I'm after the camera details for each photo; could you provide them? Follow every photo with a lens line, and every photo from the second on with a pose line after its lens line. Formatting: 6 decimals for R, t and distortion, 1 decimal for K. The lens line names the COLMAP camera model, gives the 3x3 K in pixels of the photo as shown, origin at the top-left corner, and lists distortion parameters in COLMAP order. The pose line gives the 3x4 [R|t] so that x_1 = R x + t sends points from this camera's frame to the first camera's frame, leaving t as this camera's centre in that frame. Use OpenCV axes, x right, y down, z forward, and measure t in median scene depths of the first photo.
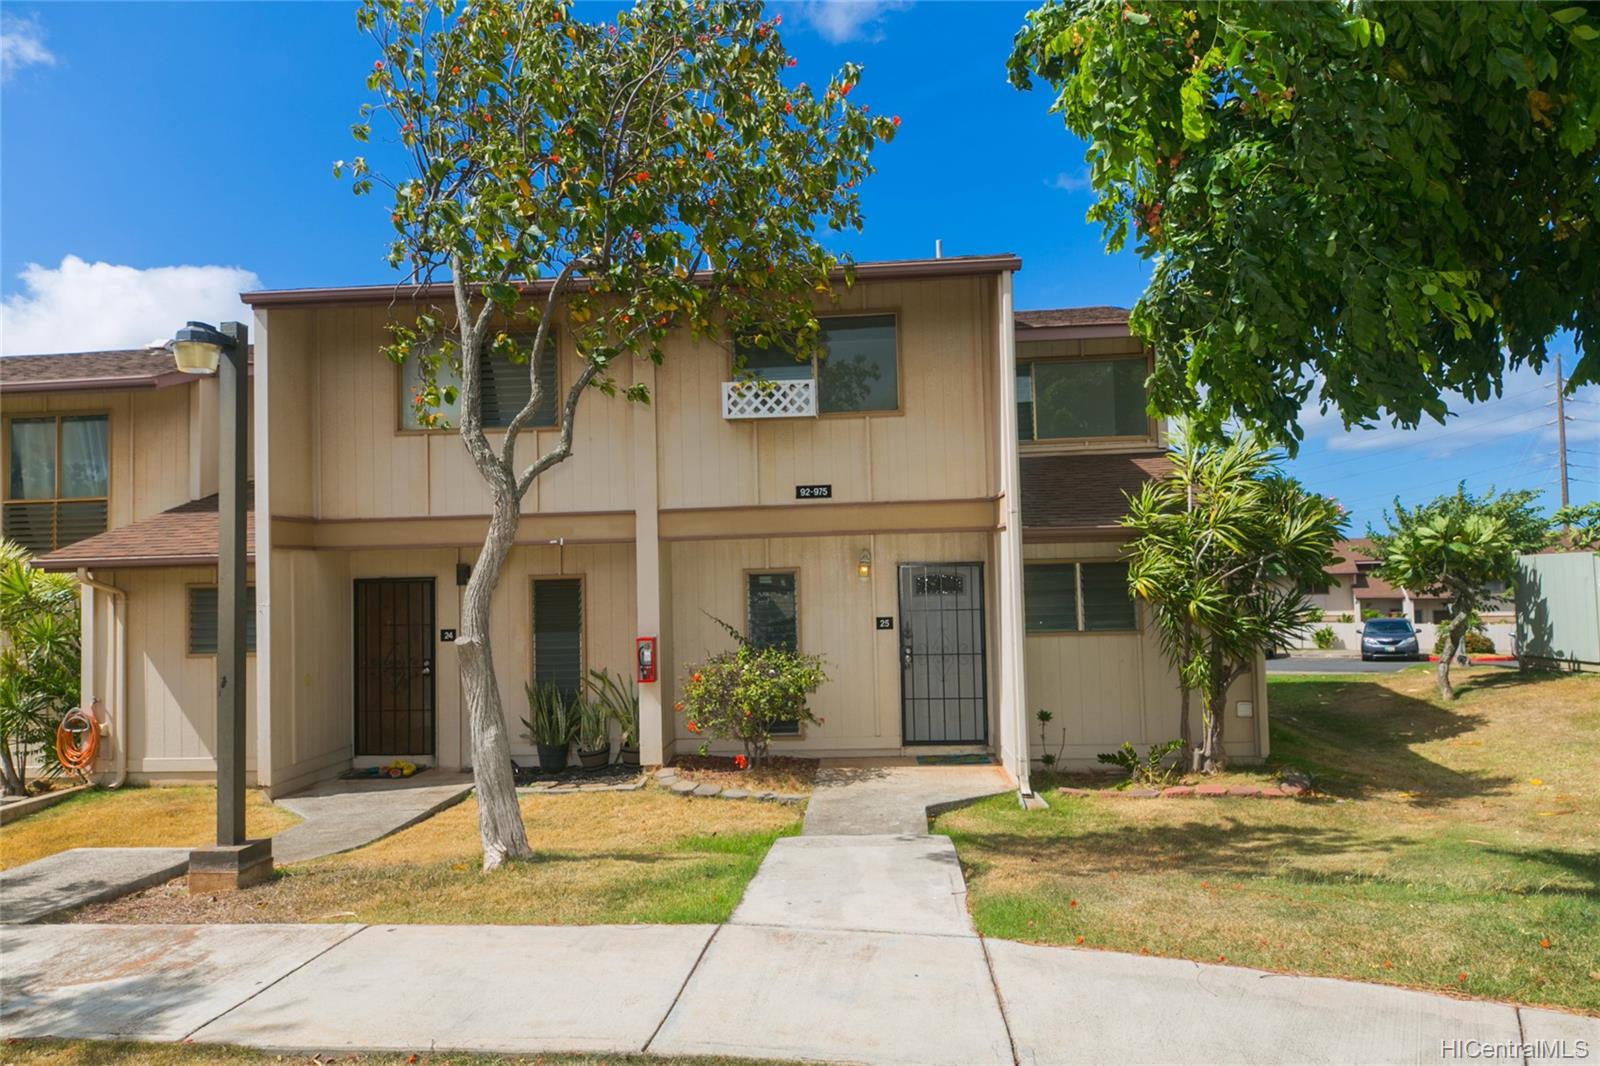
lens RADIAL K [[985.0, 0, 800.0], [0, 985.0, 533.0], [0, 0, 1]] dist [0.000091, -0.000111]
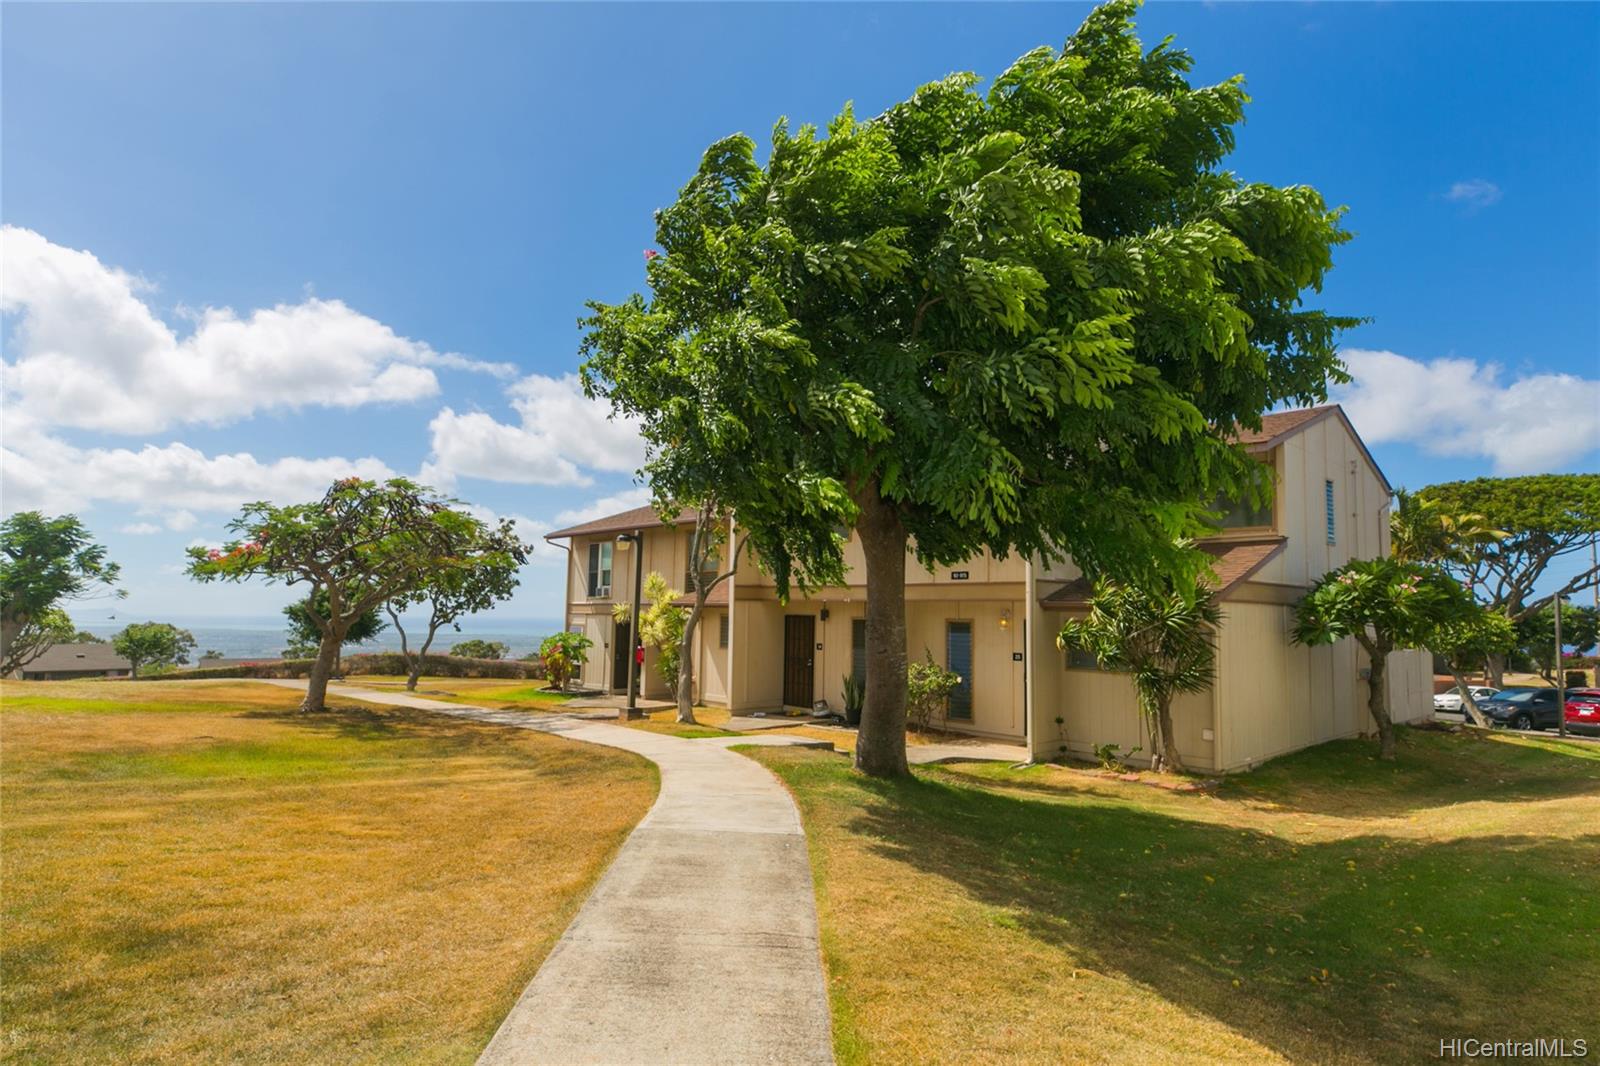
lens RADIAL K [[929.0, 0, 800.0], [0, 929.0, 533.0], [0, 0, 1]] dist [0.000226, -0.000068]
pose [[0.720185, -0.020960, -0.693466, 0.931451], [-0.001551, 0.999492, -0.031820, -0.063827], [0.693781, 0.023992, 0.719786, -0.352874]]
